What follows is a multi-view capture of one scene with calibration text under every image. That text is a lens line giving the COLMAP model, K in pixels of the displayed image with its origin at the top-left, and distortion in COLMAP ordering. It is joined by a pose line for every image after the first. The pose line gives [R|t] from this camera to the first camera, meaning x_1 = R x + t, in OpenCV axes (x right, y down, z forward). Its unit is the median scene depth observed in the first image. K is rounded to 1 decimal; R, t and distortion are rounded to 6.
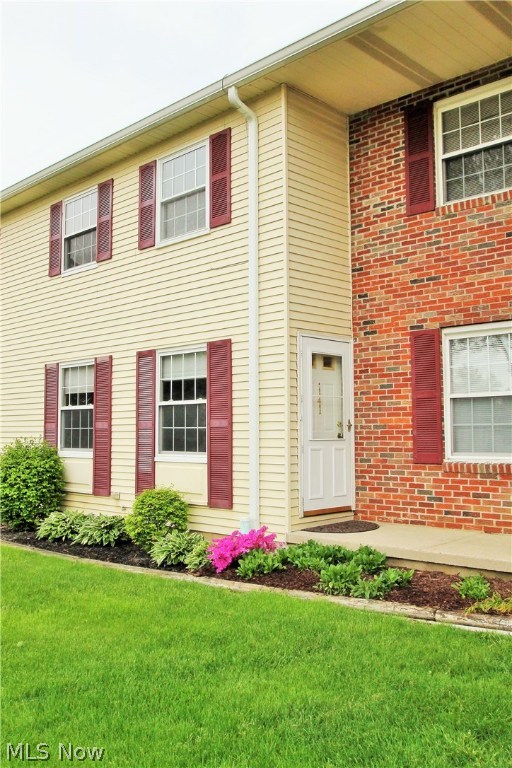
lens RADIAL K [[725.5, 0, 256.0], [0, 725.5, 384.0], [0, 0, 1]] dist [-0.016321, -0.006315]
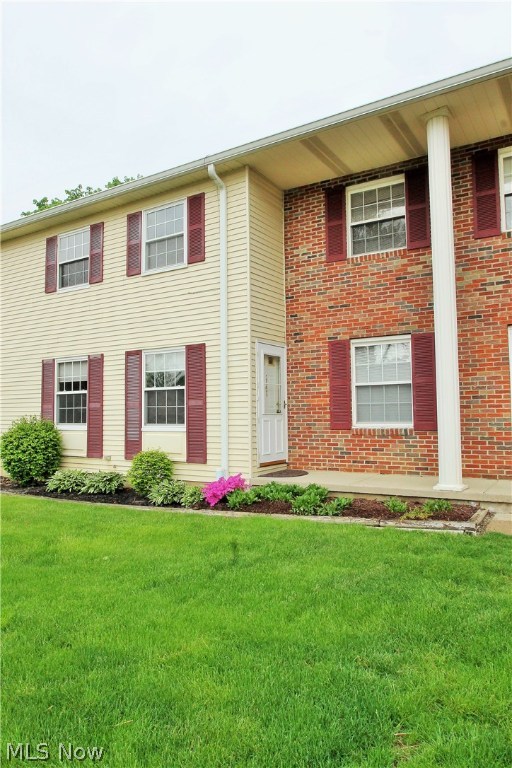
lens RADIAL K [[537.8, 0, 256.0], [0, 537.8, 384.0], [0, 0, 1]] dist [0.000822, 0.000053]
pose [[0.978159, 0.006292, 0.207764, -0.152857], [-0.008104, 0.999936, 0.007870, 0.007984], [-0.207701, -0.009382, 0.978147, -0.044582]]
